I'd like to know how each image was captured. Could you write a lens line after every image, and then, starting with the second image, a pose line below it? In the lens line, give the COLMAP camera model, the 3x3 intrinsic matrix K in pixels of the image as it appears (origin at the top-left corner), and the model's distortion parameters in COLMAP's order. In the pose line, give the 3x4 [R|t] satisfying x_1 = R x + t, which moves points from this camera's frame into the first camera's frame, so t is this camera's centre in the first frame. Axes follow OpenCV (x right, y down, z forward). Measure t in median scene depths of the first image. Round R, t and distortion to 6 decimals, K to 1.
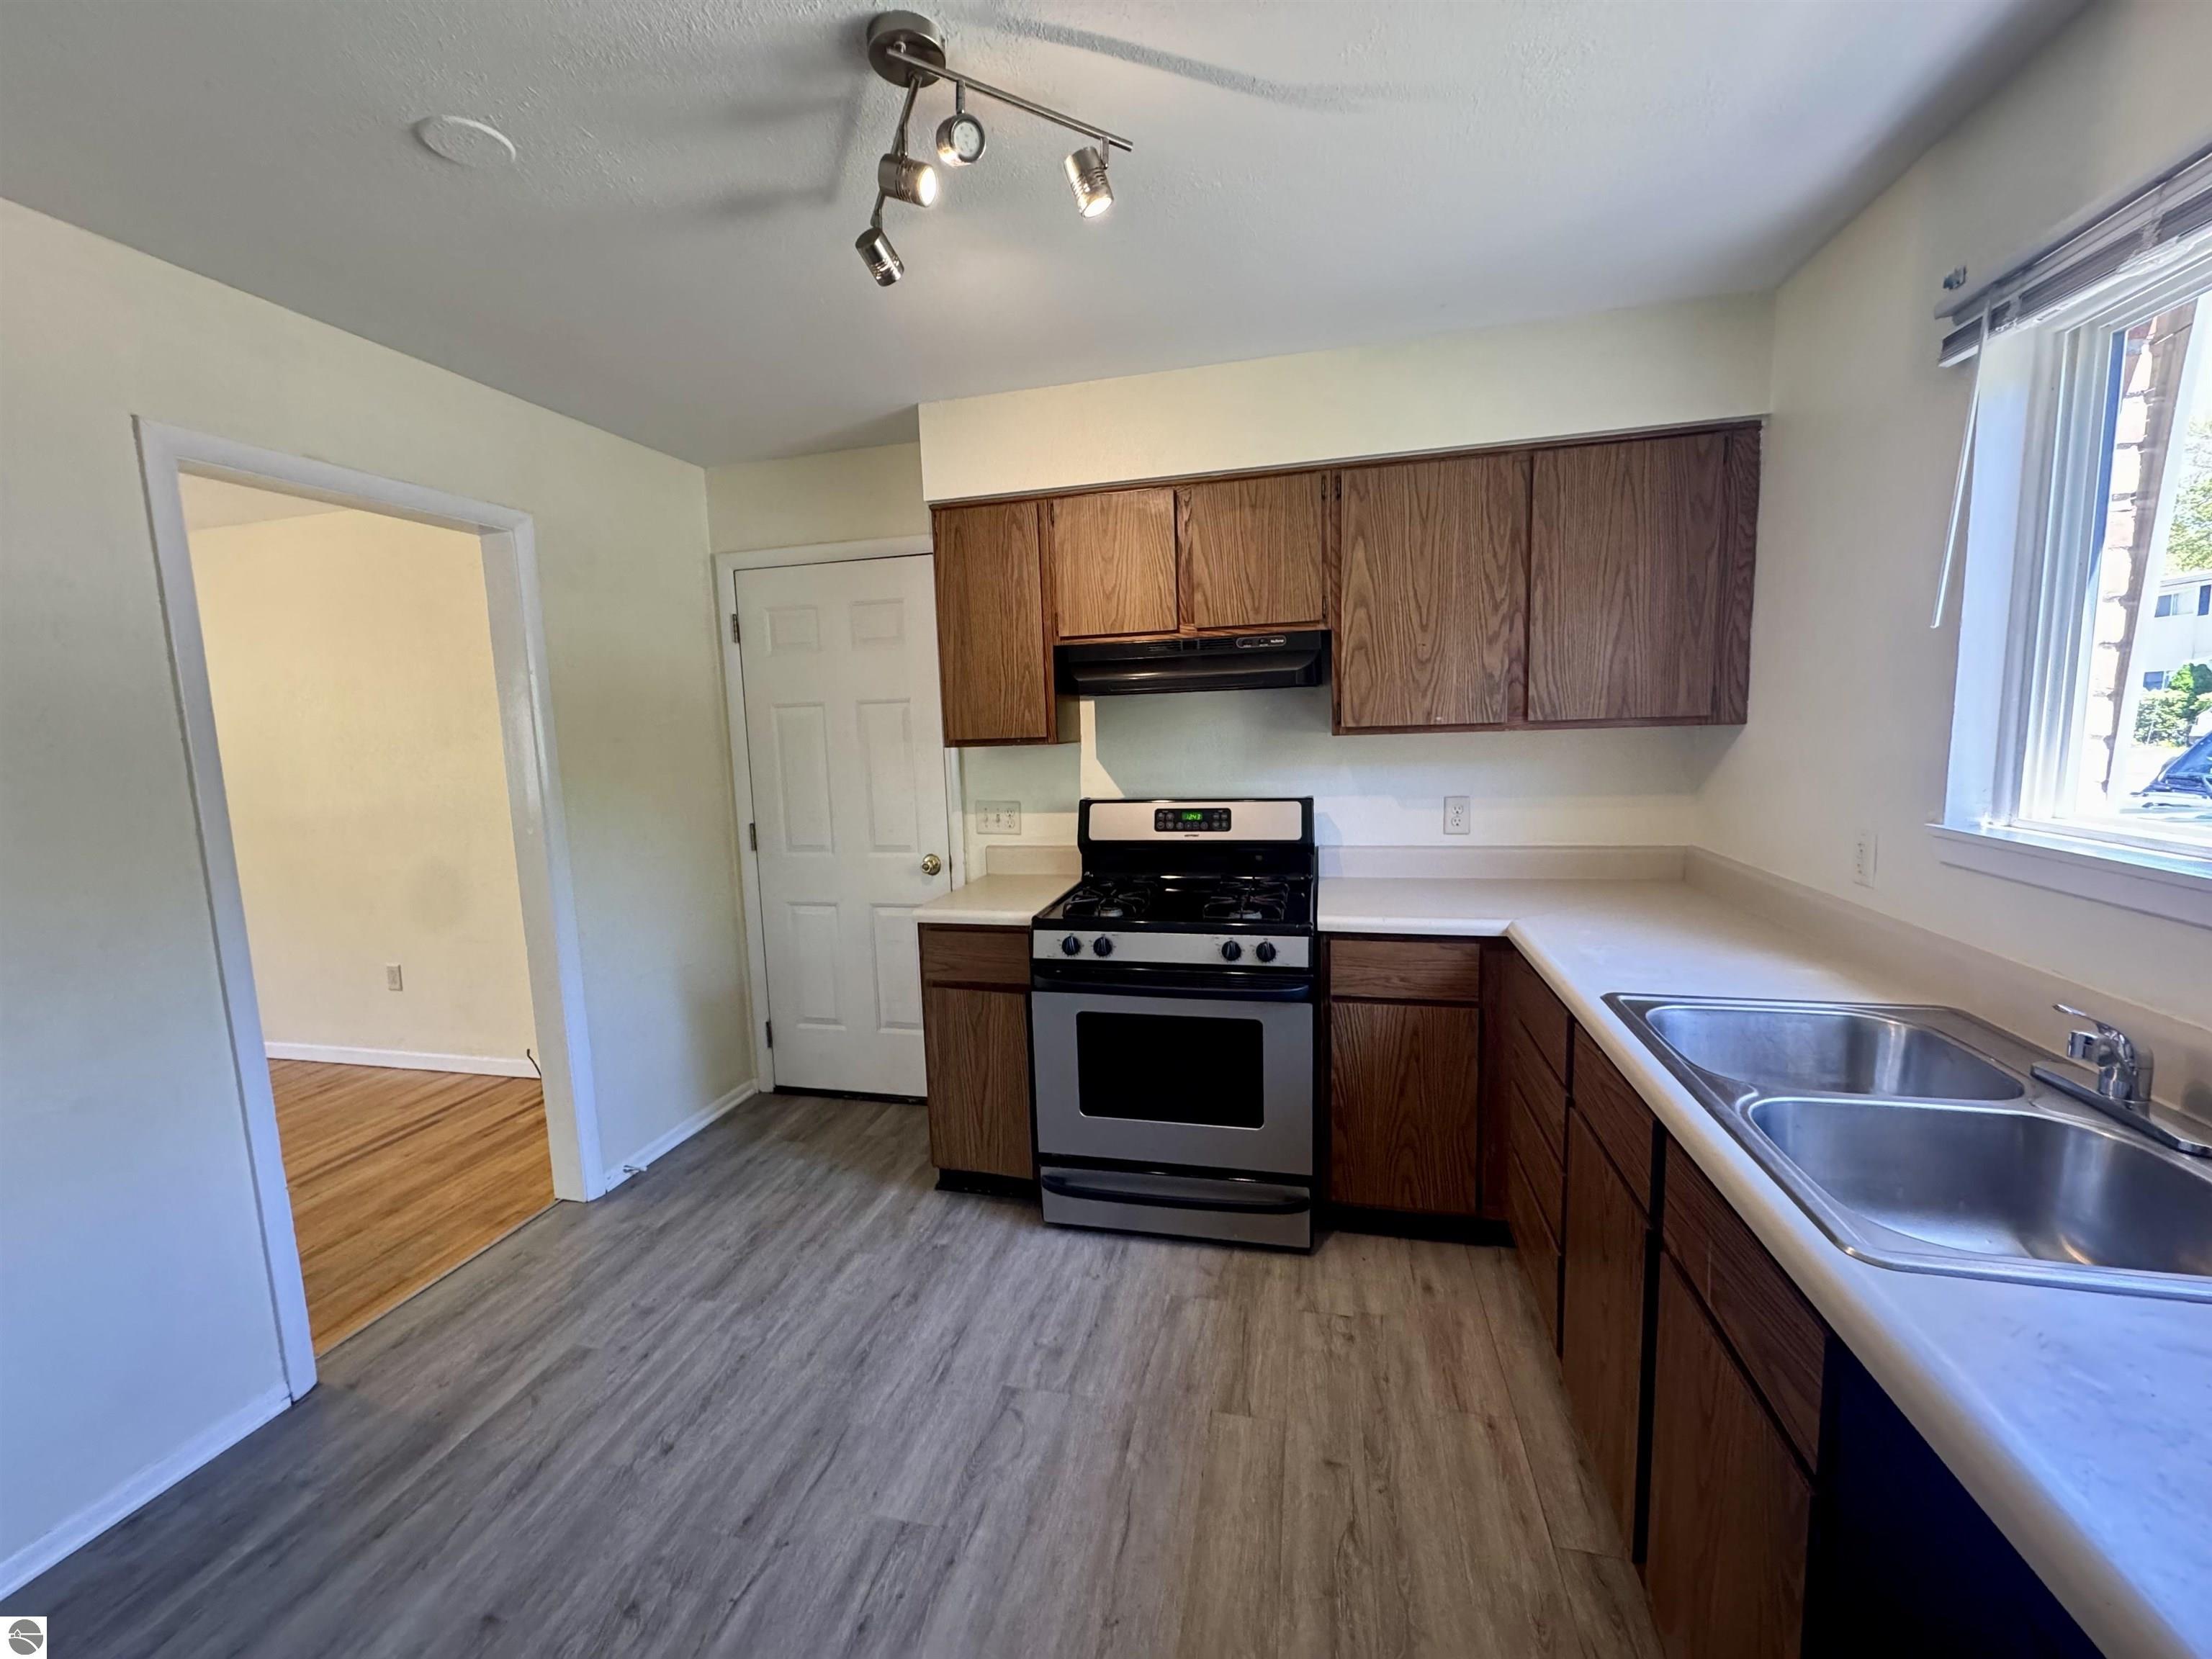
lens RADIAL K [[887.9, 0, 1106.0], [0, 887.9, 829.5], [0, 0, 1]] dist [0.000319, 0.000036]
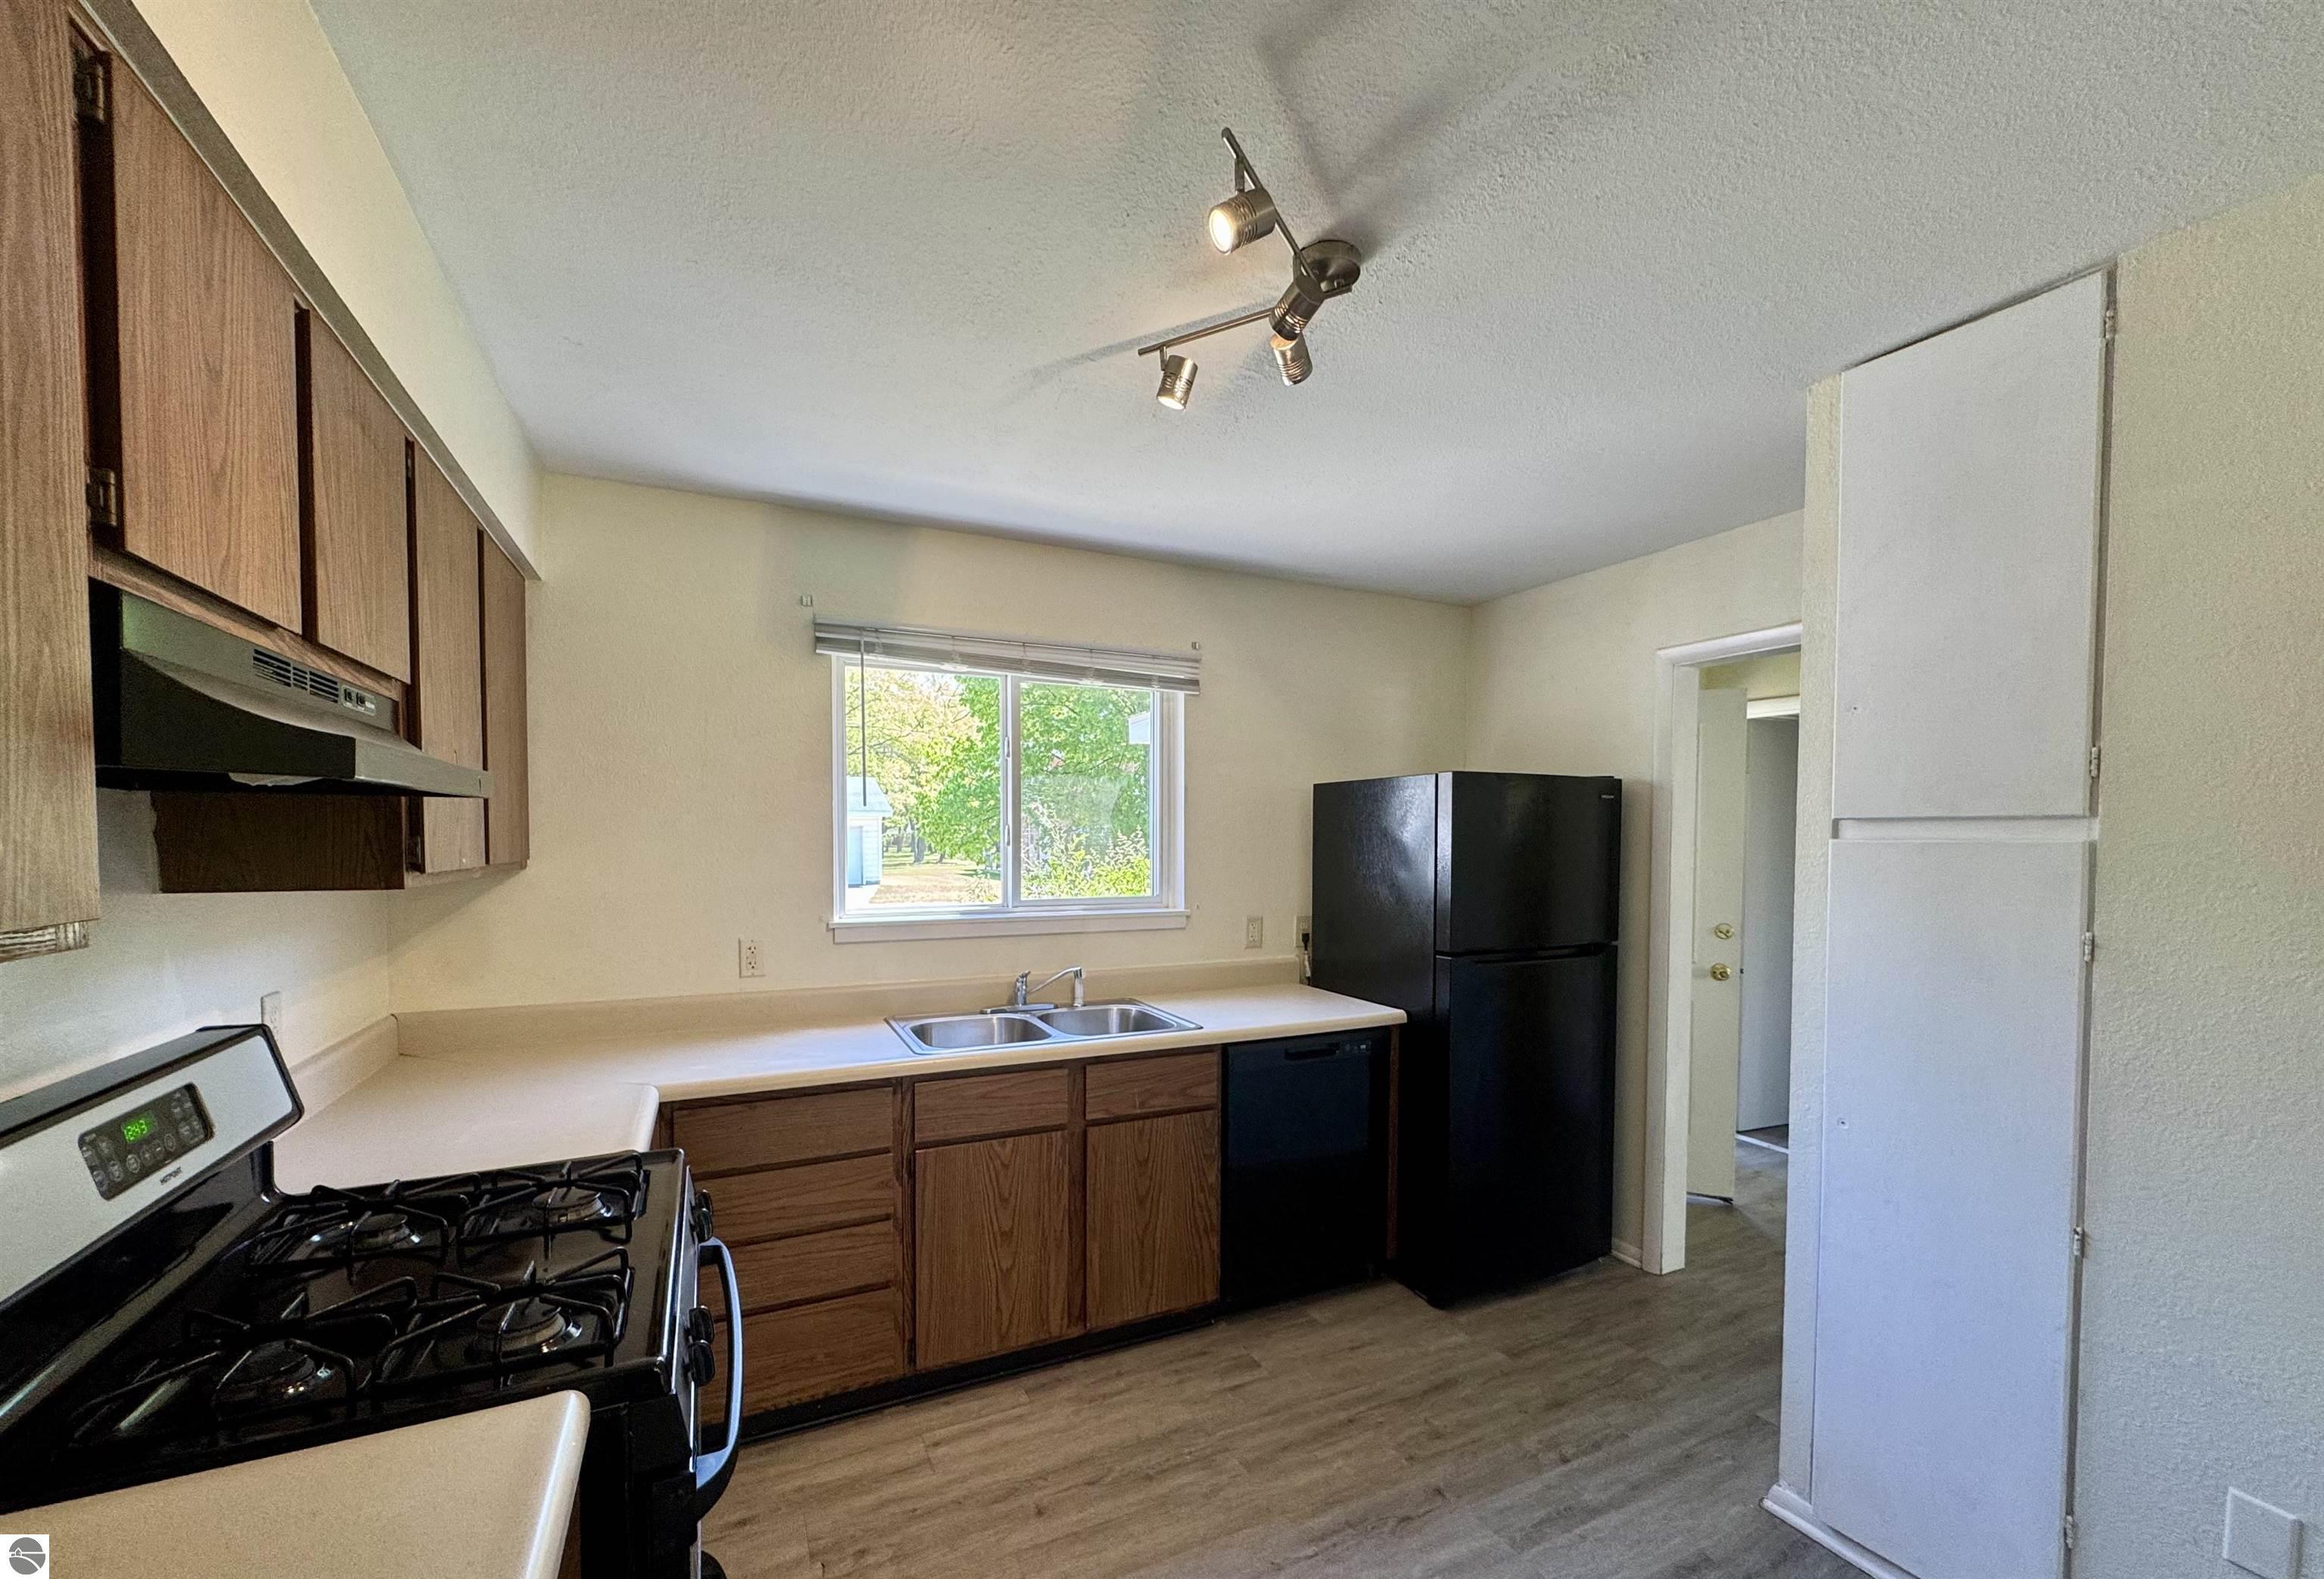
lens RADIAL K [[928.0, 0, 1154.6], [0, 928.0, 871.9], [0, 0, 1]] dist [-0.000086, -0.000006]
pose [[-0.633965, 0.003333, 0.773355, -0.808087], [0.114222, 0.989427, 0.089371, -0.187580], [-0.764880, 0.144992, -0.627643, 1.630420]]
